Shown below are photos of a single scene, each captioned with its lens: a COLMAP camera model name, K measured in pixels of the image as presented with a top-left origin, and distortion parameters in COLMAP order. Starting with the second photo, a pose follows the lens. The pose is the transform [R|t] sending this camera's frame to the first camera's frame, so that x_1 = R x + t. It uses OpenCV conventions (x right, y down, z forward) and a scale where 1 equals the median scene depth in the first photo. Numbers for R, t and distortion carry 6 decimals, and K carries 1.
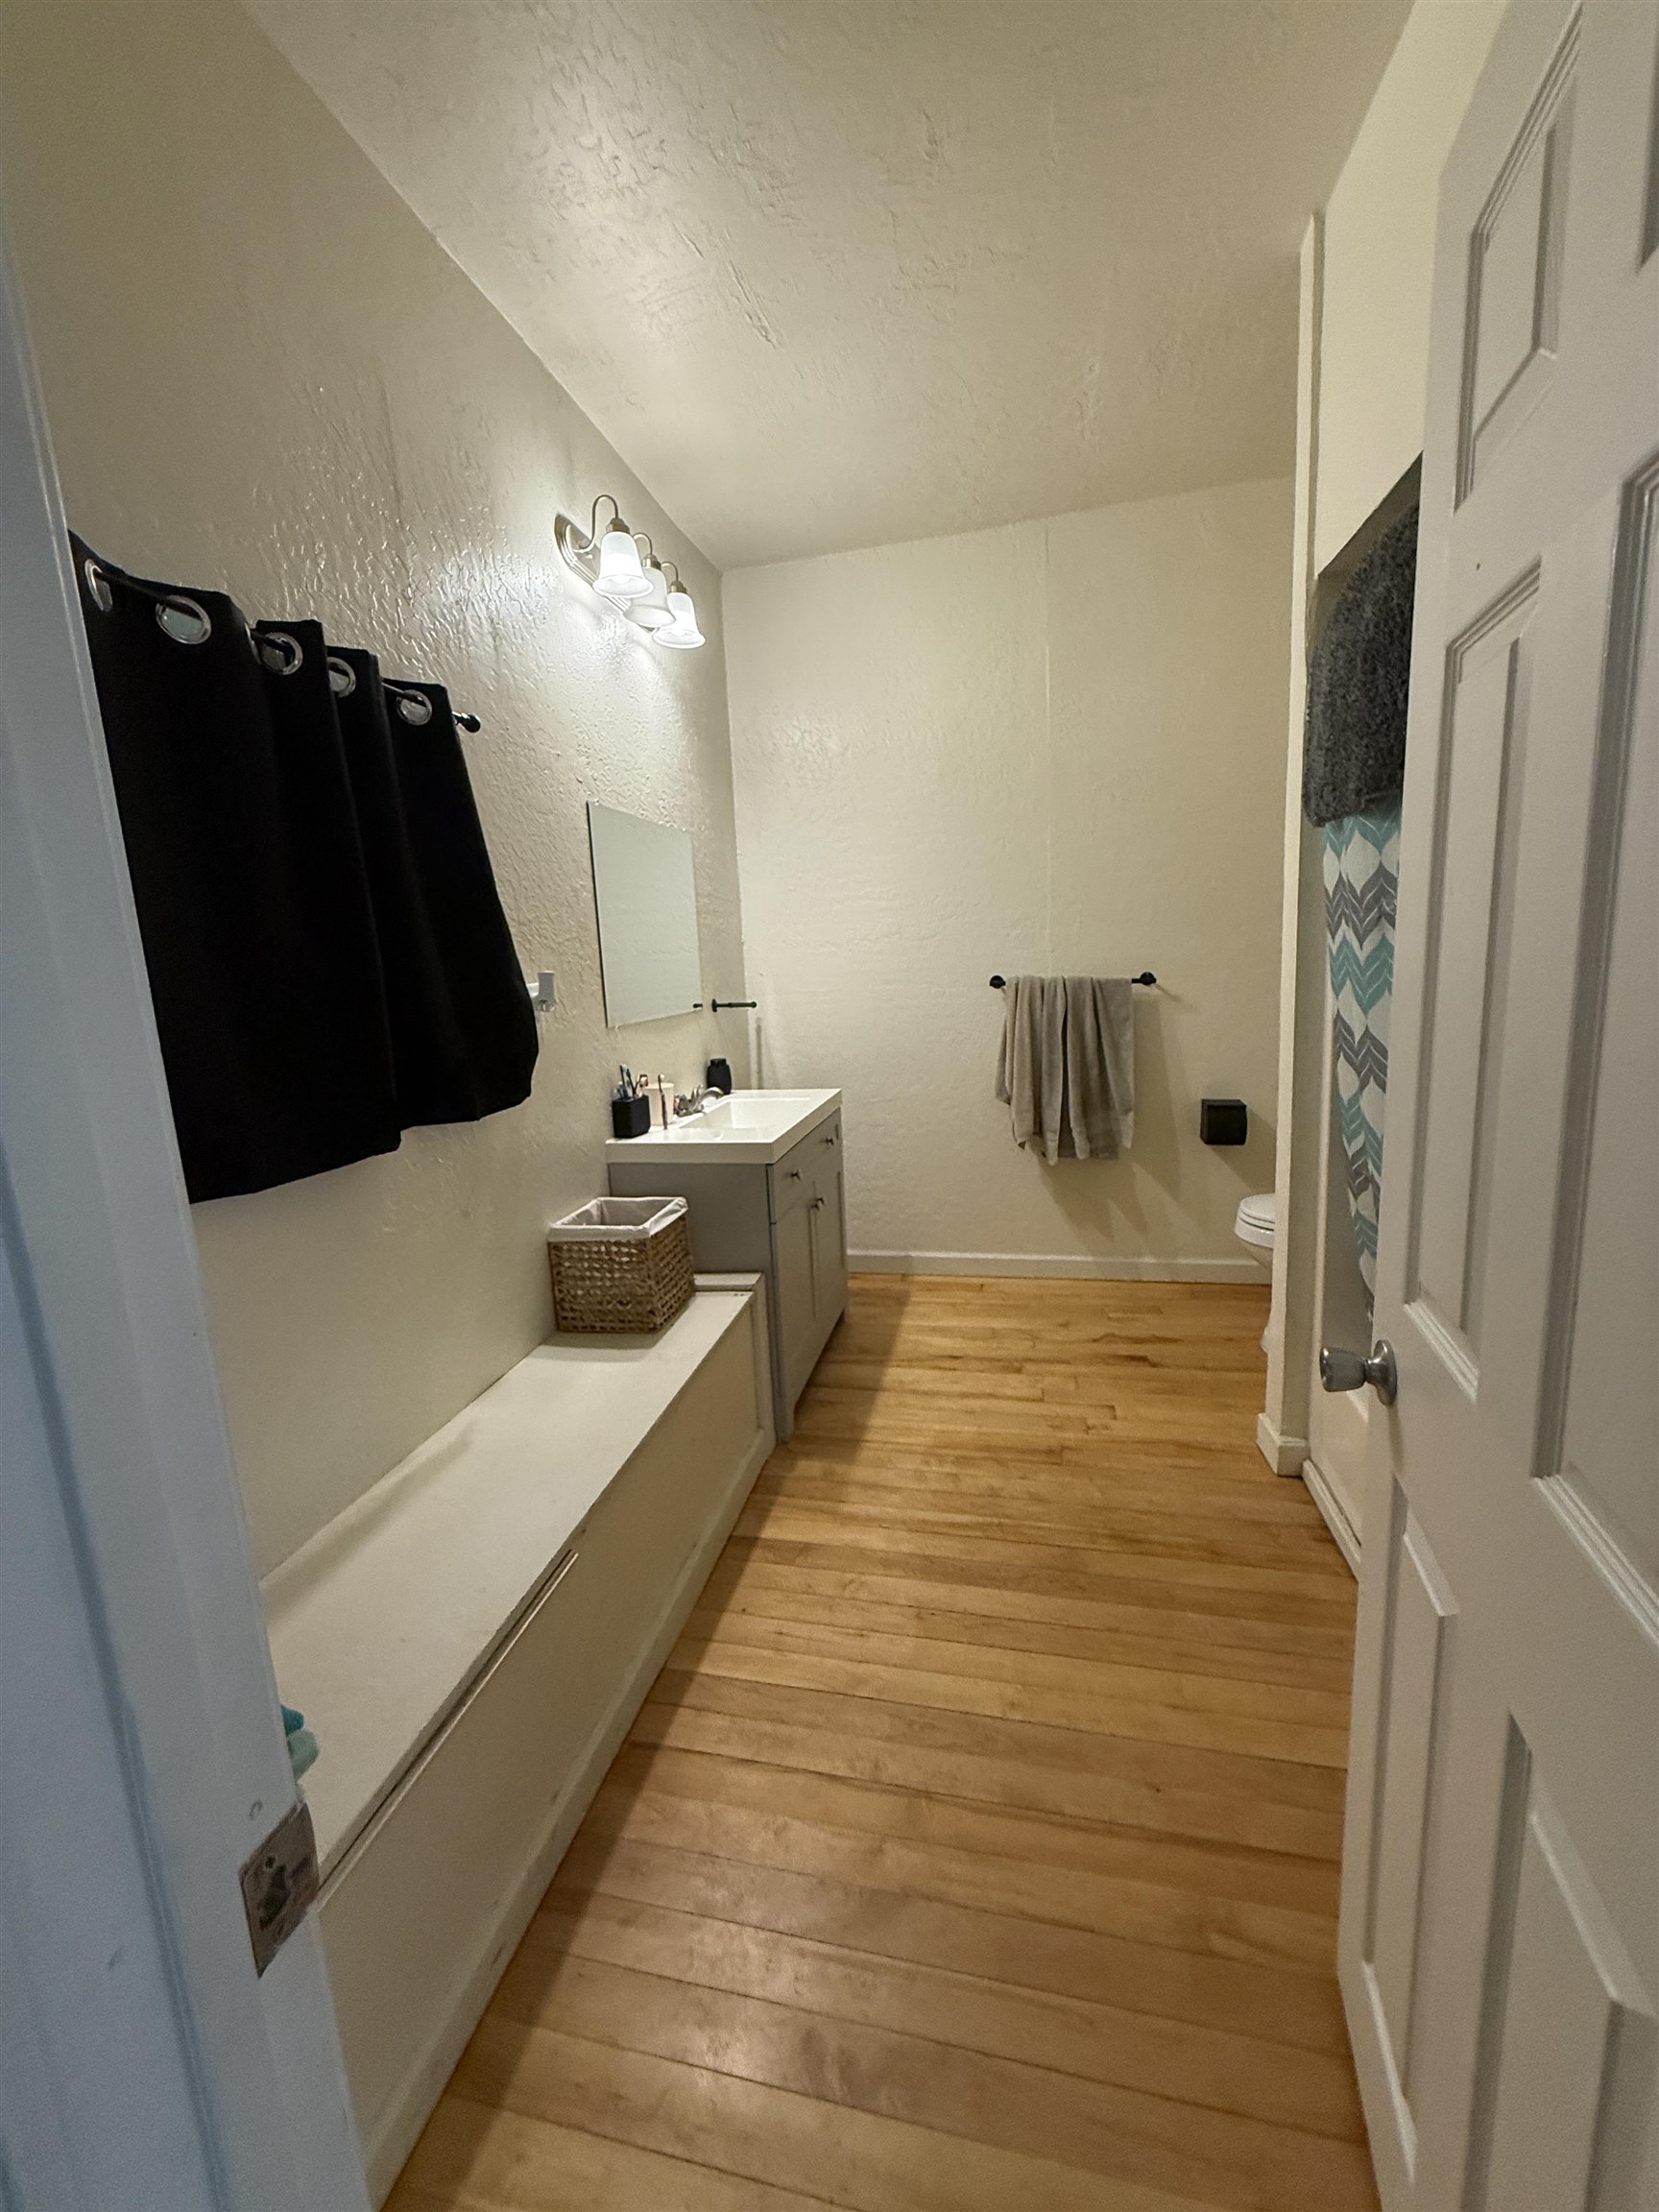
lens RADIAL K [[882.6, 0, 829.5], [0, 882.6, 1106.0], [0, 0, 1]] dist [-0.011097, 0.000434]
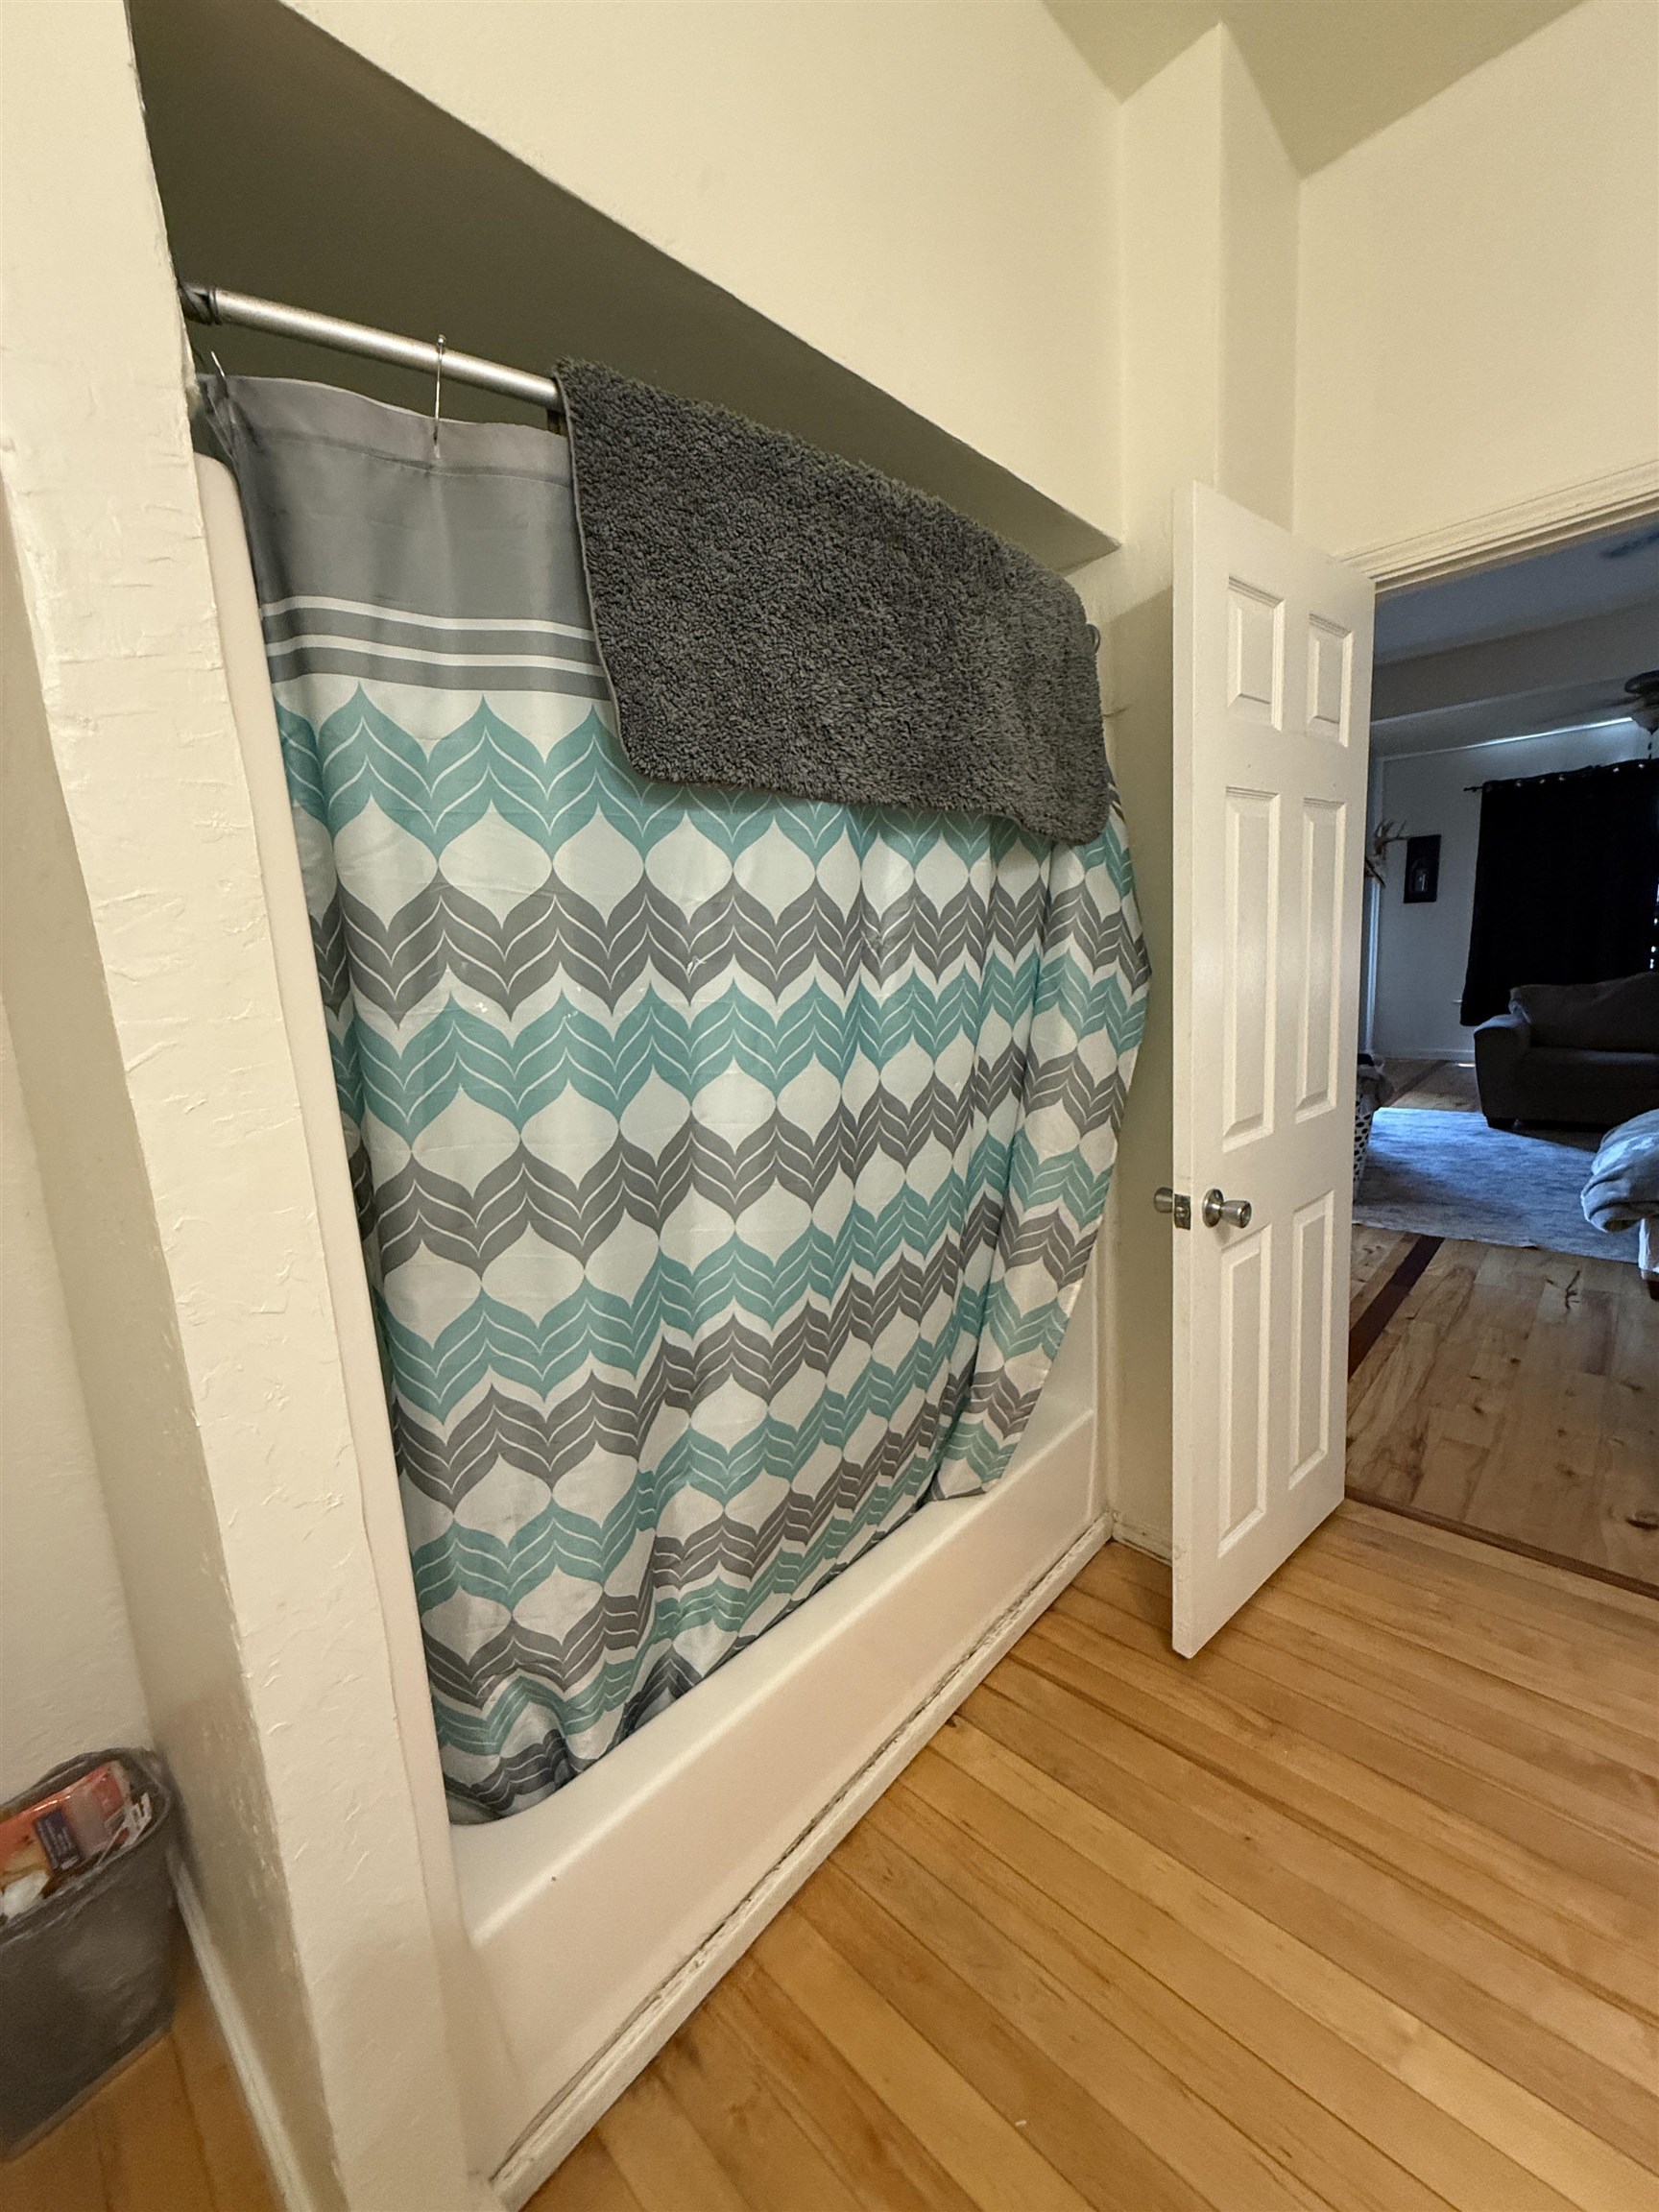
lens RADIAL K [[882.6, 0, 829.5], [0, 882.6, 1106.0], [0, 0, 1]] dist [-0.011097, 0.000434]
pose [[-0.851794, 0.020934, 0.523458, 0.207776], [0.195384, 0.939802, 0.280353, -0.265945], [-0.486078, 0.341079, -0.804608, 1.435594]]
